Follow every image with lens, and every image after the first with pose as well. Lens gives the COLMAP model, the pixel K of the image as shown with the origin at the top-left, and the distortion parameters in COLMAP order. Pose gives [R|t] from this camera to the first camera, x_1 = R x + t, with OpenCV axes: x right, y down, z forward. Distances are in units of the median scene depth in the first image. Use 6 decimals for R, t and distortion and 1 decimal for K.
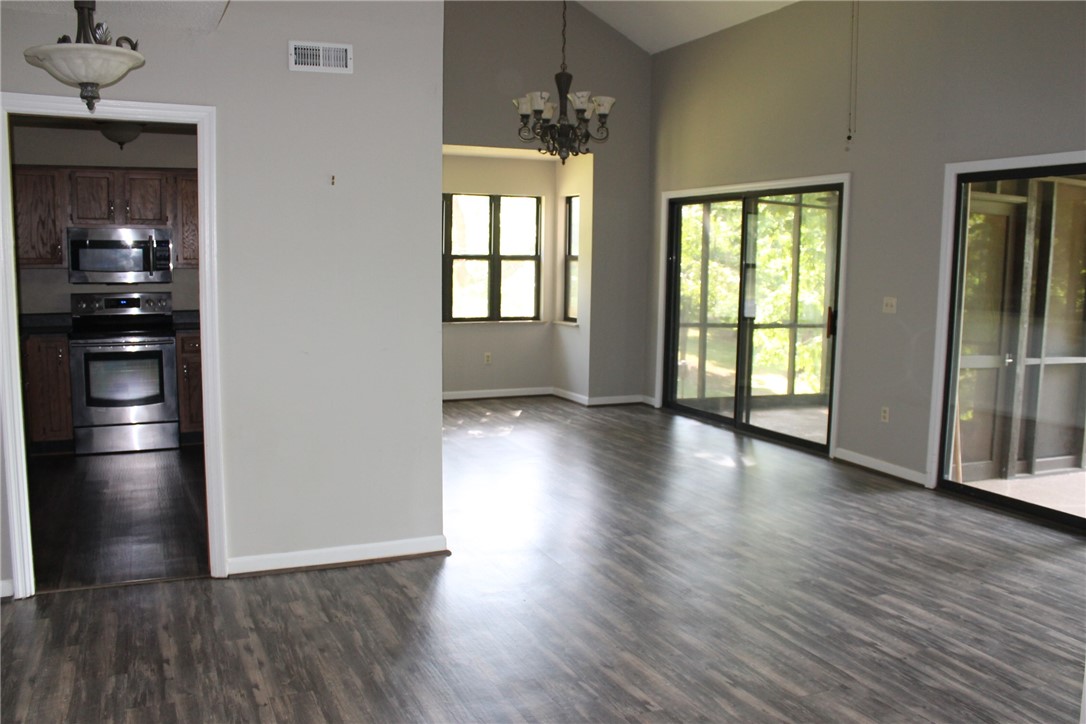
lens RADIAL K [[917.3, 0, 546.3], [0, 917.3, 367.1], [0, 0, 1]] dist [-0.168045, 0.153380]
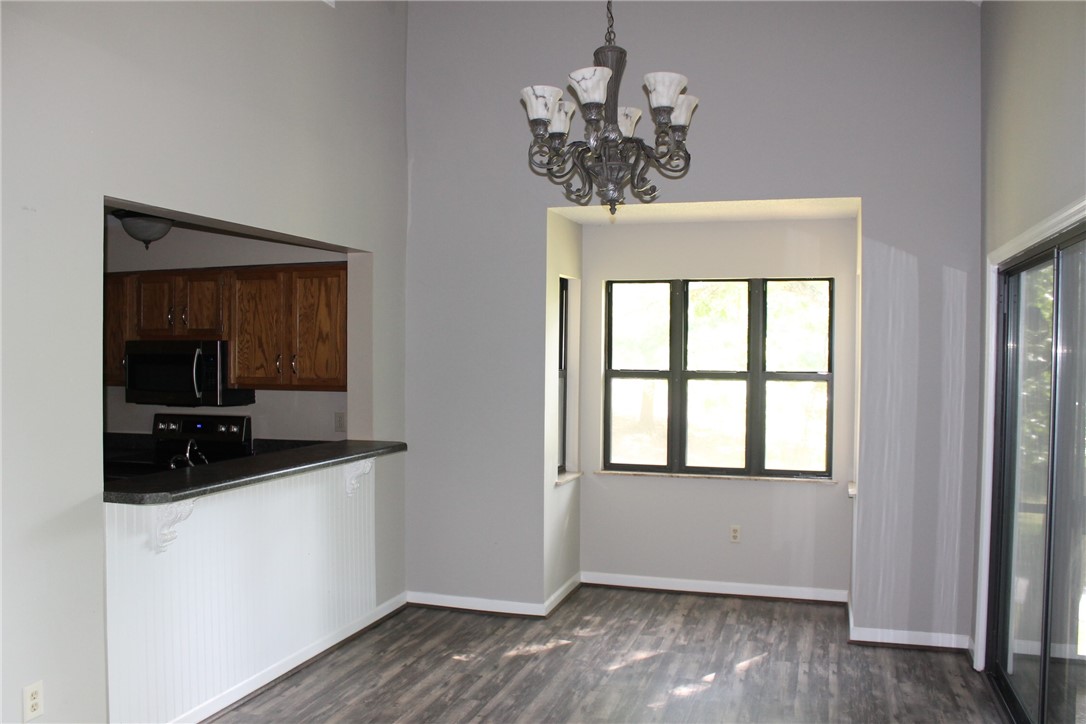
lens RADIAL K [[917.3, 0, 546.3], [0, 917.3, 367.1], [0, 0, 1]] dist [-0.168045, 0.153380]
pose [[0.745598, 0.002579, -0.666391, 0.362419], [-0.075807, 0.993829, -0.080971, -0.088705], [0.662070, 0.110889, 0.741193, 0.606064]]
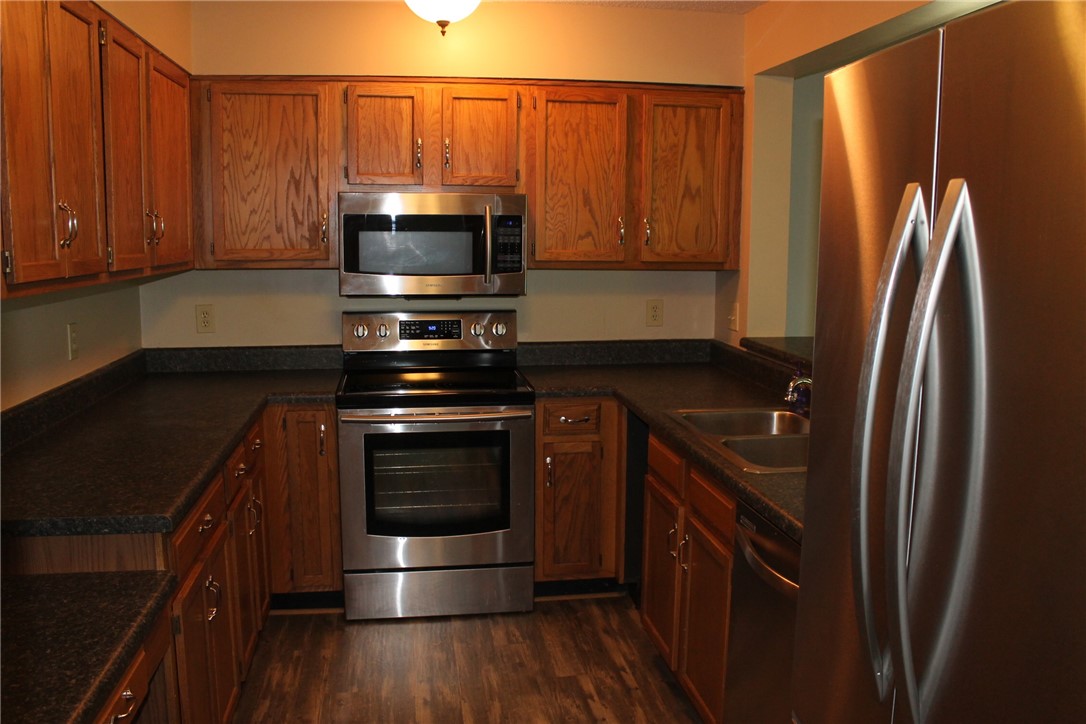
lens RADIAL K [[917.3, 0, 546.3], [0, 917.3, 367.1], [0, 0, 1]] dist [-0.168045, 0.153380]
pose [[0.964469, 0.034769, -0.261898, -0.270692], [-0.028907, 0.999239, 0.026203, -0.068832], [0.262609, -0.017702, 0.964740, 0.495774]]
